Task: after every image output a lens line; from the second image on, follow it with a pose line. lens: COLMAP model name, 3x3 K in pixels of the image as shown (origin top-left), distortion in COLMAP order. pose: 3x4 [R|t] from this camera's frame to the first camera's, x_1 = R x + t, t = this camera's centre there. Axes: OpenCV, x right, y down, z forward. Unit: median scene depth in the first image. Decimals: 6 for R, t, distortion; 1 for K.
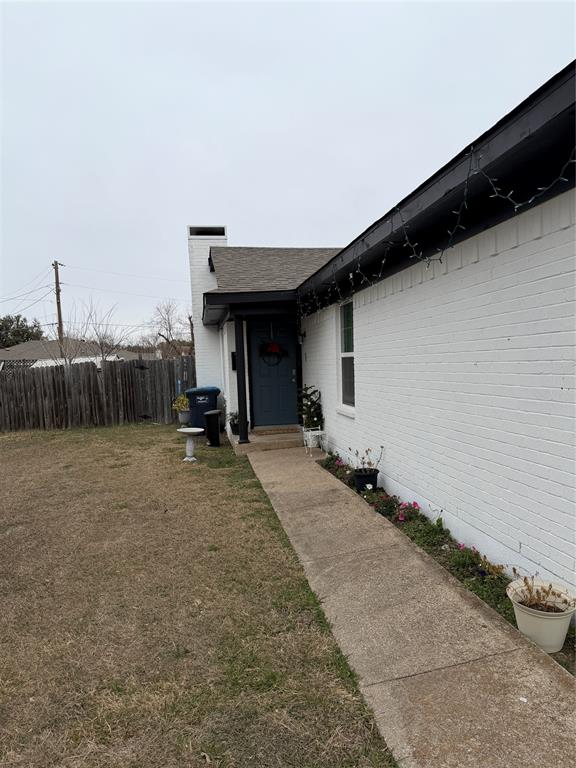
lens RADIAL K [[531.4, 0, 288.0], [0, 531.4, 384.0], [0, 0, 1]] dist [-0.000186, -0.000183]
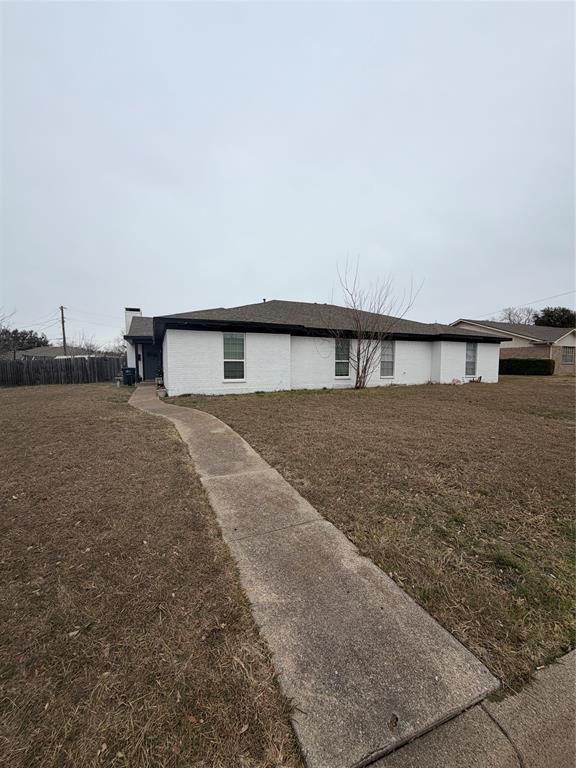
lens RADIAL K [[311.0, 0, 288.0], [0, 311.0, 384.0], [0, 0, 1]] dist [0.000608, 0.000031]
pose [[0.972501, 0.016572, 0.232310, 0.216297], [-0.019747, 0.999741, 0.011348, 0.046806], [-0.232061, -0.015623, 0.972576, -0.614906]]
